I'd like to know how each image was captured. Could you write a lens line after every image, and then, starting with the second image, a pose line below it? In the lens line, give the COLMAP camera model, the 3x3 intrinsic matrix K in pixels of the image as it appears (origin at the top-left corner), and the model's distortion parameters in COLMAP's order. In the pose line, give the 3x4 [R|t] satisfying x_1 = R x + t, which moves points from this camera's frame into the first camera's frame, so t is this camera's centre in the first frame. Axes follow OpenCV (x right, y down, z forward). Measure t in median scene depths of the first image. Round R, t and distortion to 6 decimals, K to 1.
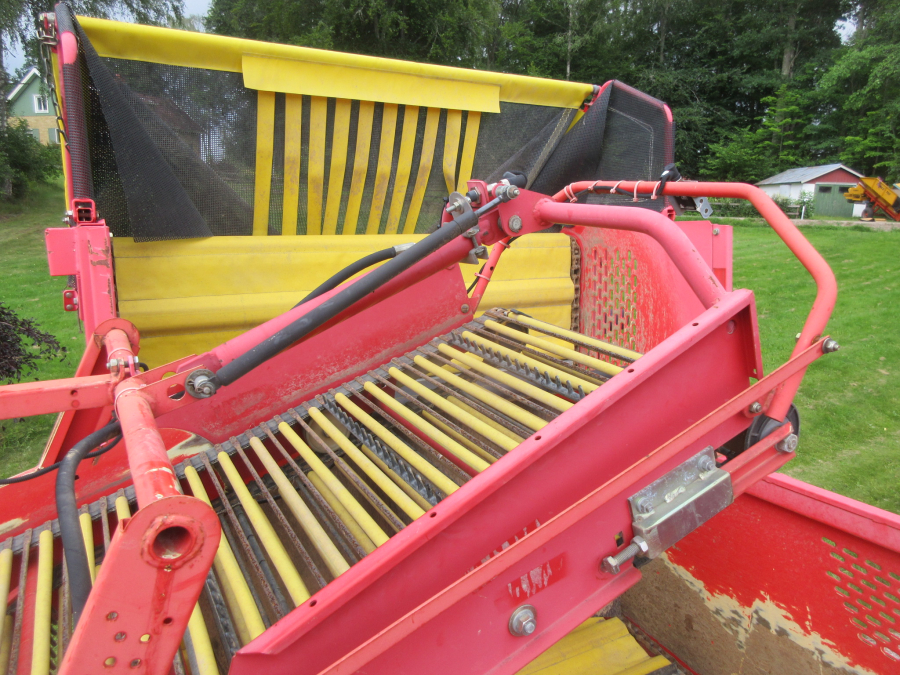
lens RADIAL K [[678.0, 0, 448.3], [0, 678.0, 333.8], [0, 0, 1]] dist [0.009910, 0.002281]
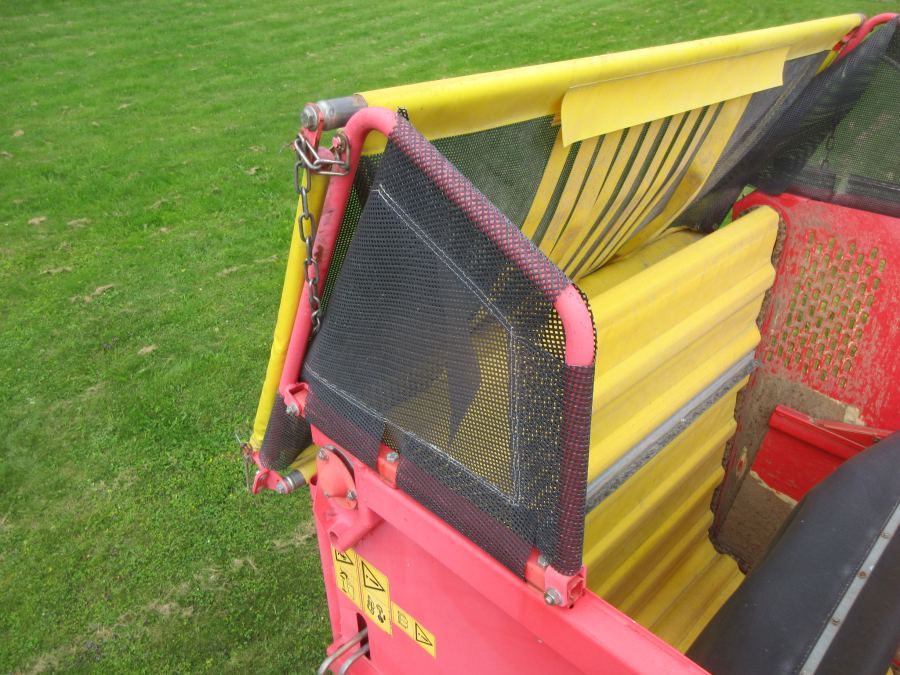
lens RADIAL K [[684.9, 0, 443.0], [0, 684.9, 342.2], [0, 0, 1]] dist [0.004556, -0.002471]
pose [[0.973131, -0.110557, 0.201976, -0.404935], [0.032951, 0.935023, 0.353053, -0.311272], [-0.227884, -0.336911, 0.913542, 0.305461]]
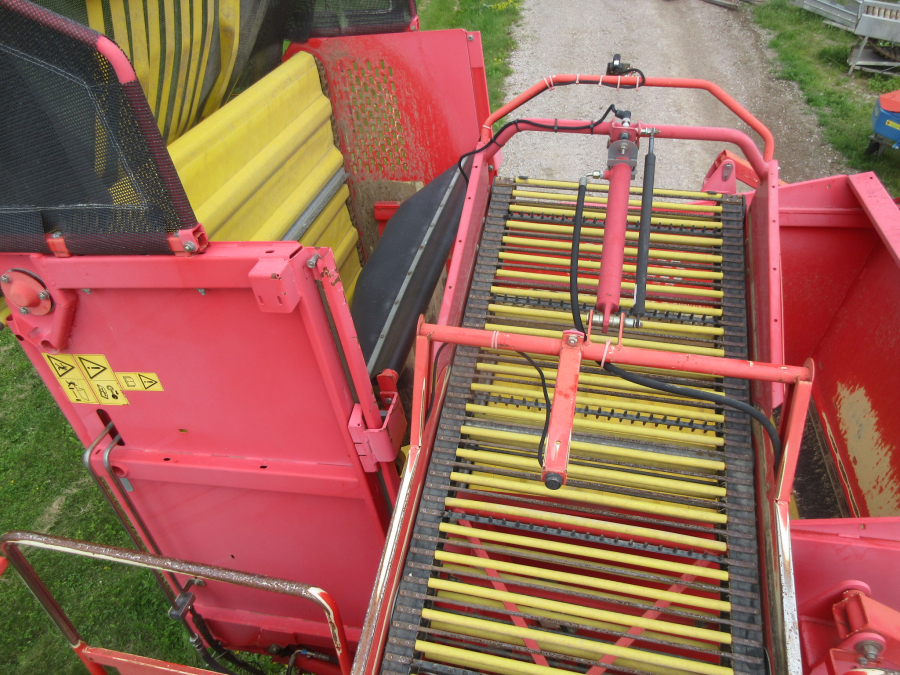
lens RADIAL K [[678.0, 0, 448.3], [0, 678.0, 333.8], [0, 0, 1]] dist [0.009910, 0.002281]
pose [[0.676739, -0.483257, 0.555416, -0.486134], [0.213501, 0.850813, 0.480140, -0.242691], [-0.704586, -0.206348, 0.678954, 0.052937]]
